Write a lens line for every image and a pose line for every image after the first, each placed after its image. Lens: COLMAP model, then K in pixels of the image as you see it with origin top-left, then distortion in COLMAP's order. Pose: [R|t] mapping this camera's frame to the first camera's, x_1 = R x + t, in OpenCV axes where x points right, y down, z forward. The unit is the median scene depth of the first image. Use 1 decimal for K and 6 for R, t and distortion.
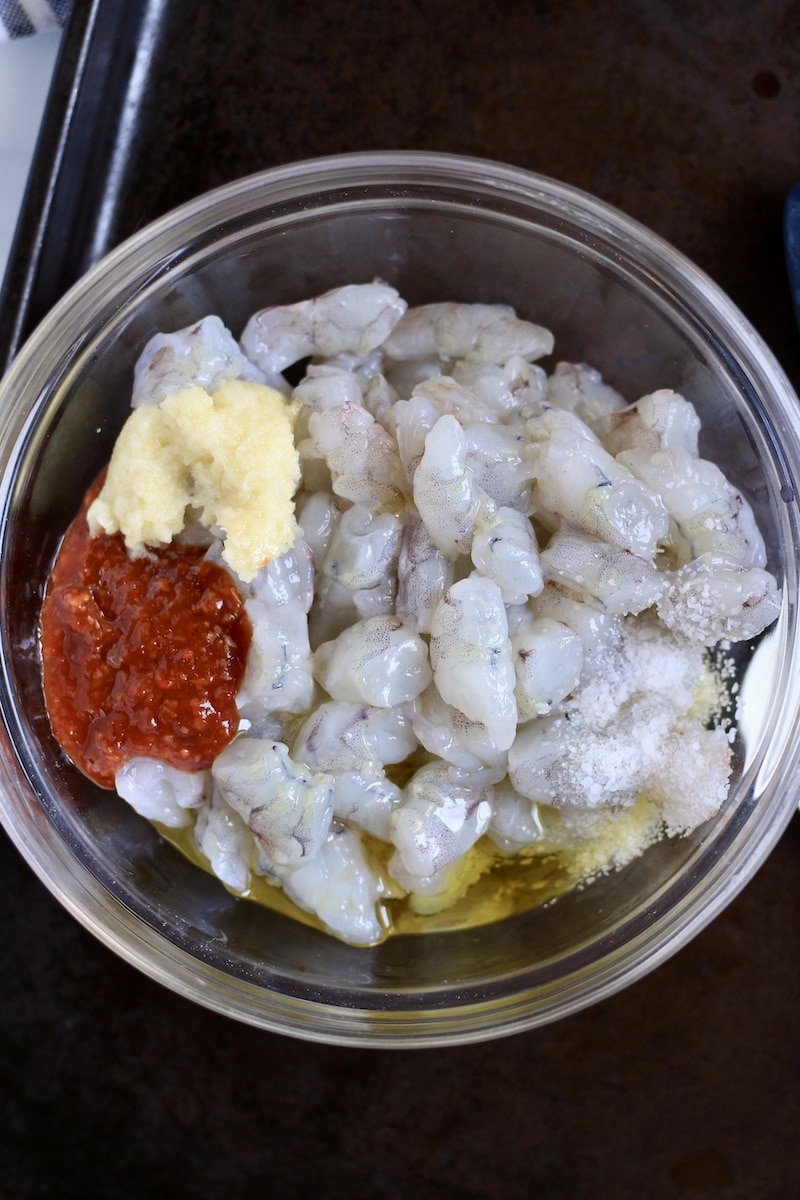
lens RADIAL K [[3172.5, 0, 393.1], [0, 3172.5, 598.0], [0, 0, 1]] dist [-0.146063, 0.000000]
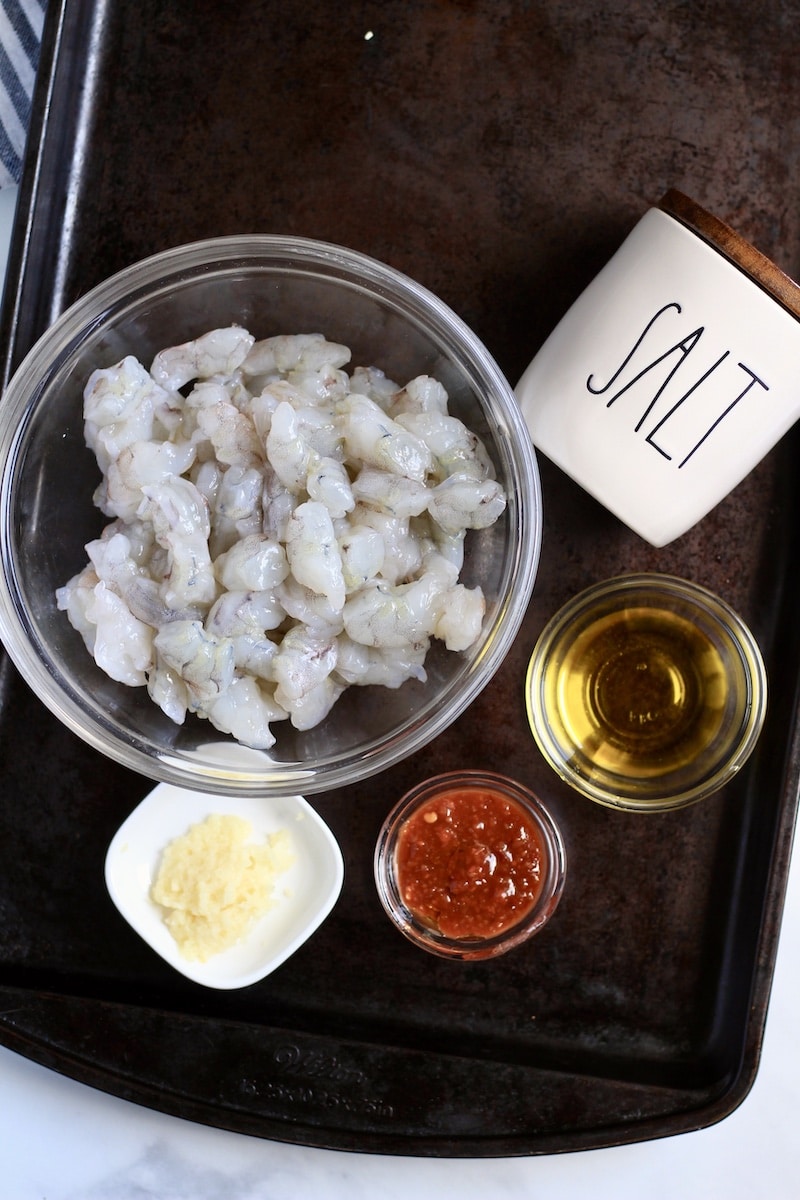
lens RADIAL K [[3172.5, 0, 405.7], [0, 3172.5, 599.1], [0, 0, 1]] dist [-0.146063, 0.000000]
pose [[0.995632, -0.092014, 0.015834, 0.041990], [0.092816, 0.993810, -0.061053, 0.136792], [-0.010118, 0.062256, 0.998009, -0.547034]]
